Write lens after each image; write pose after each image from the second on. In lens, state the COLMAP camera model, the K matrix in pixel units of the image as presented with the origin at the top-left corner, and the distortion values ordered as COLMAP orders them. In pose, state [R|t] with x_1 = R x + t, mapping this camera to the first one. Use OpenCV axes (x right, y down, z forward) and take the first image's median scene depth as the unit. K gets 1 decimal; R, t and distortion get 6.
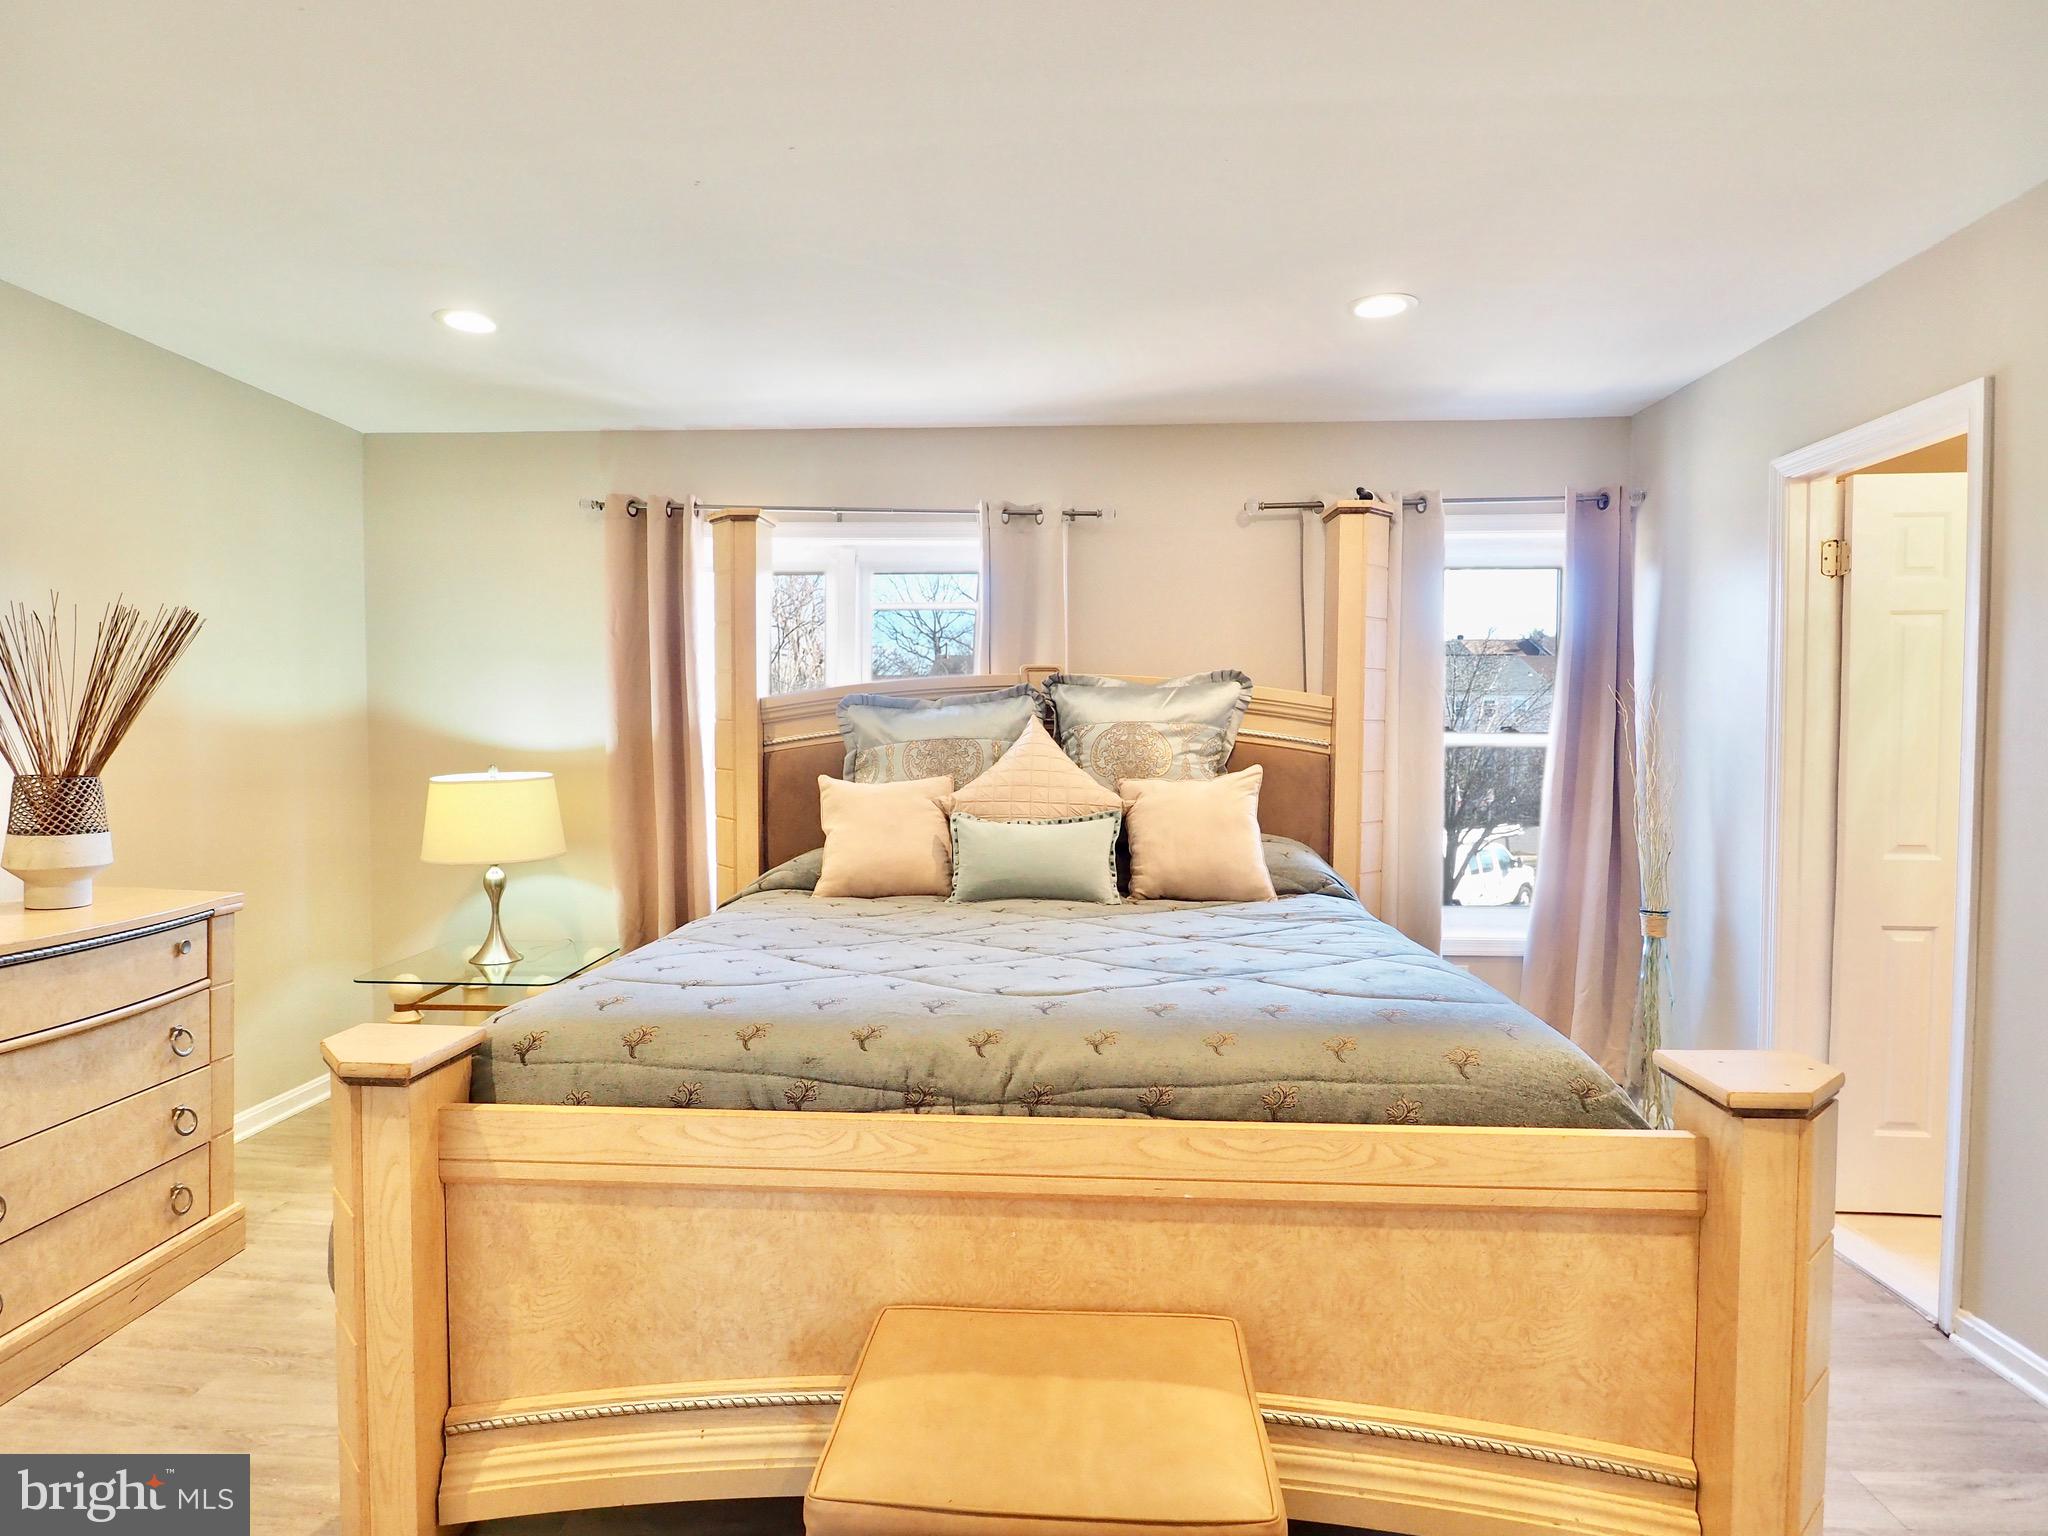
lens RADIAL K [[1115.4, 0, 1019.8], [0, 1115.4, 756.4], [0, 0, 1]] dist [-0.003335, -0.002531]
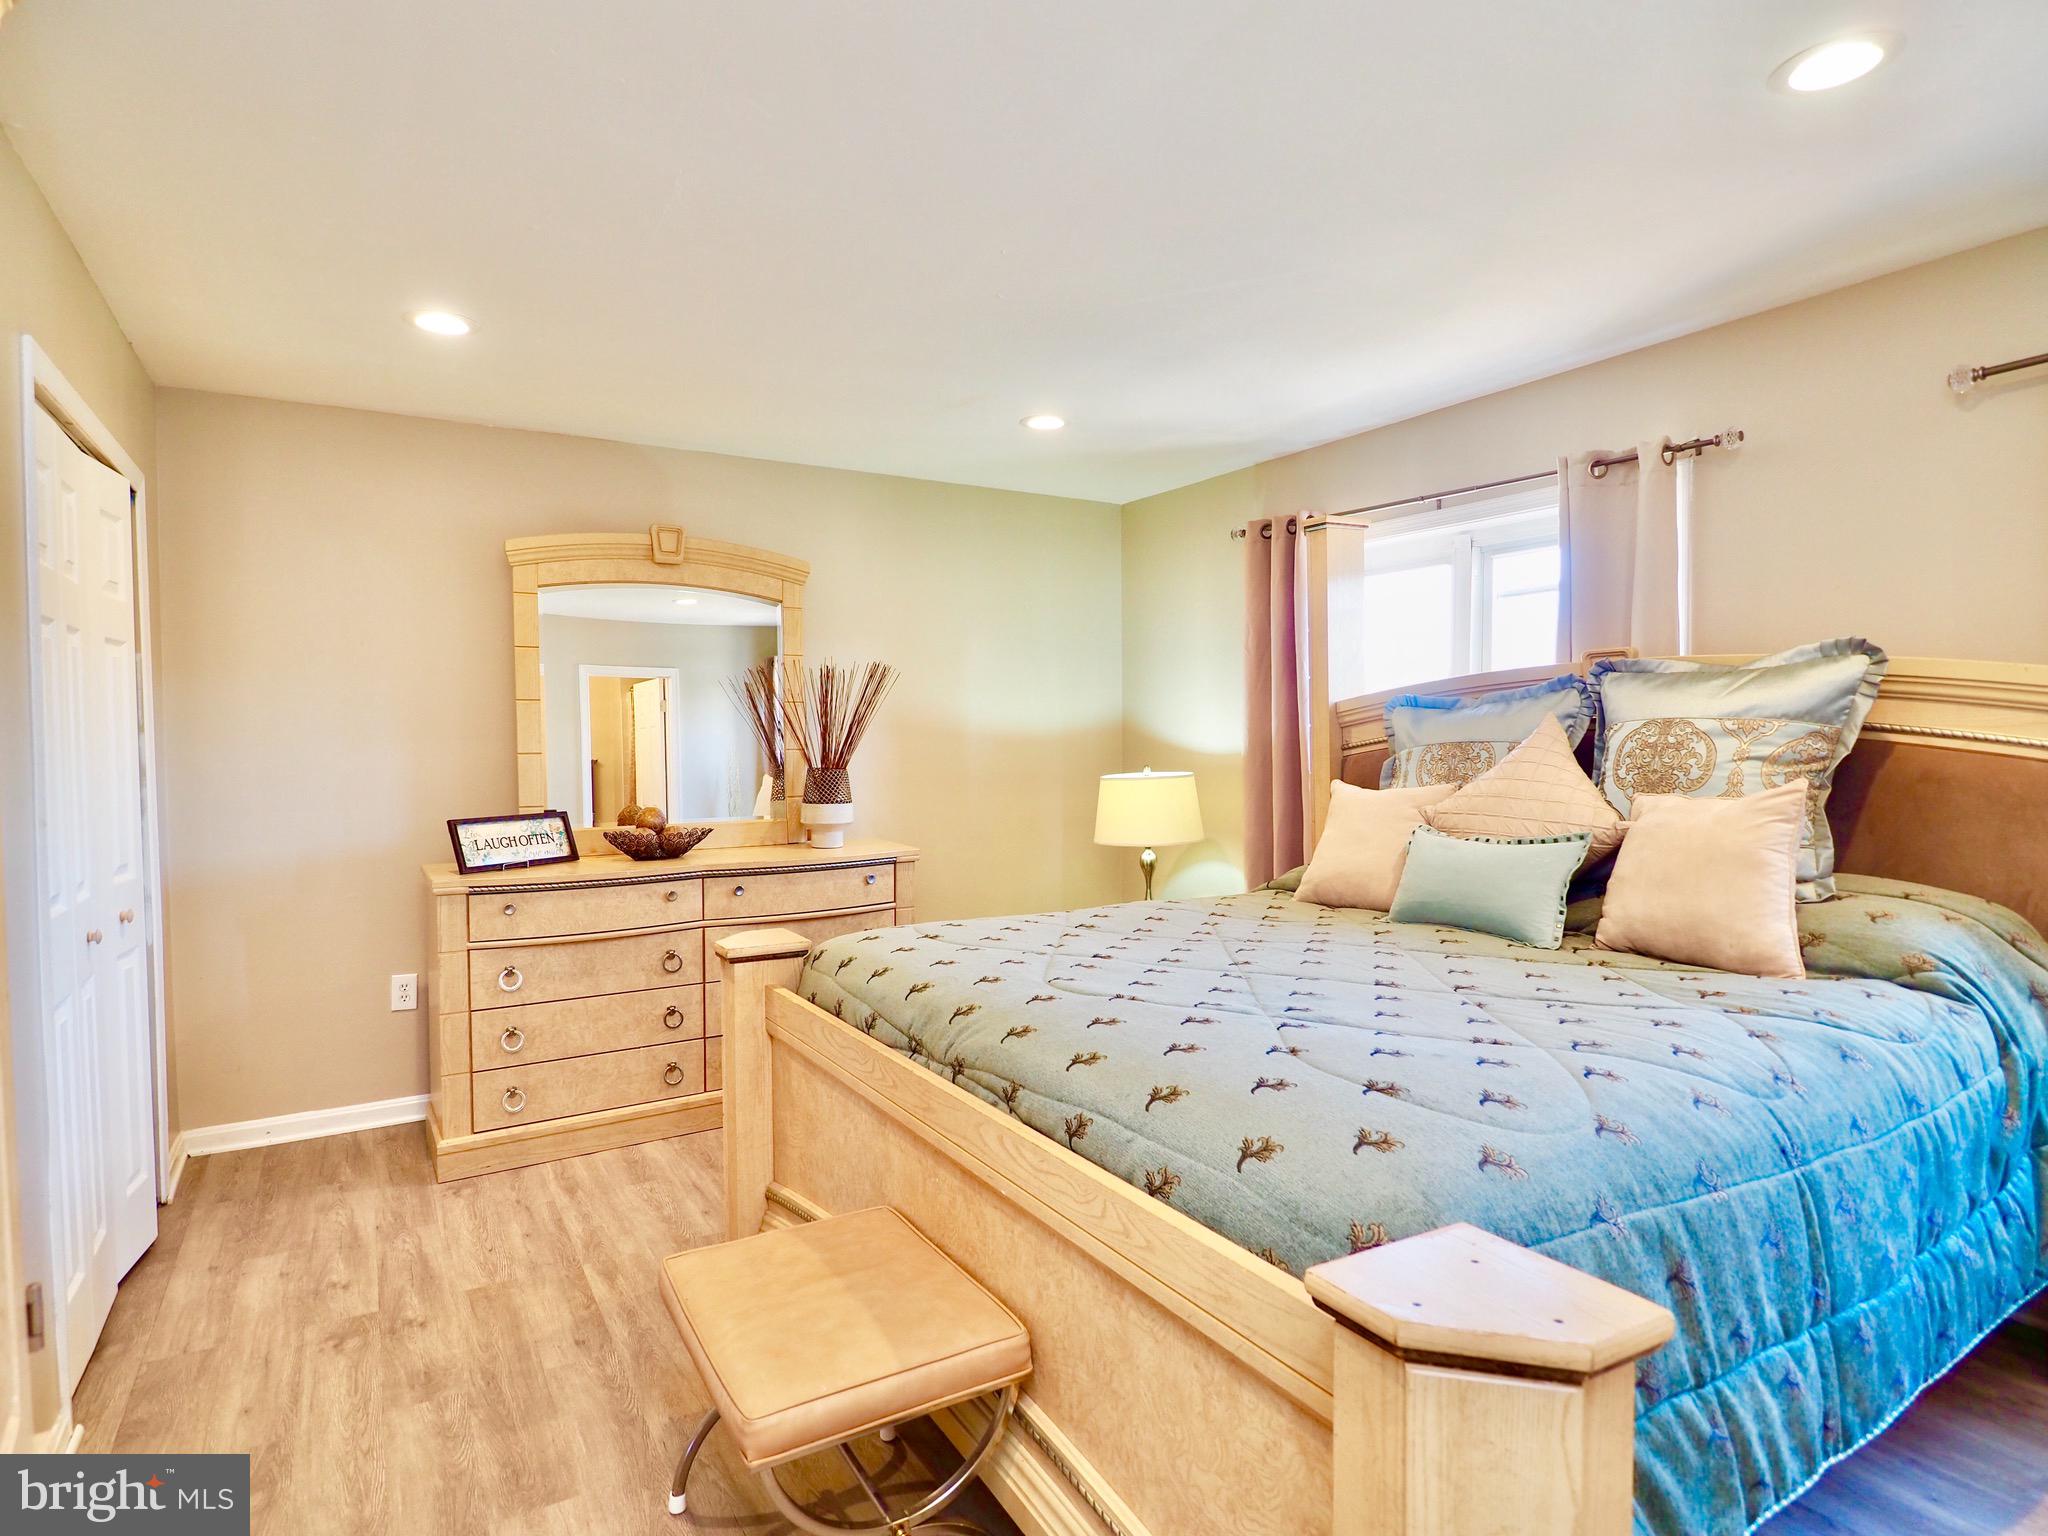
lens RADIAL K [[1115.4, 0, 1019.7], [0, 1115.4, 781.2], [0, 0, 1]] dist [-0.003335, -0.002531]
pose [[0.566342, 0.023126, -0.823846, 0.460601], [-0.008735, 0.999719, 0.022059, -0.001125], [0.824124, -0.005296, 0.566385, 0.205685]]
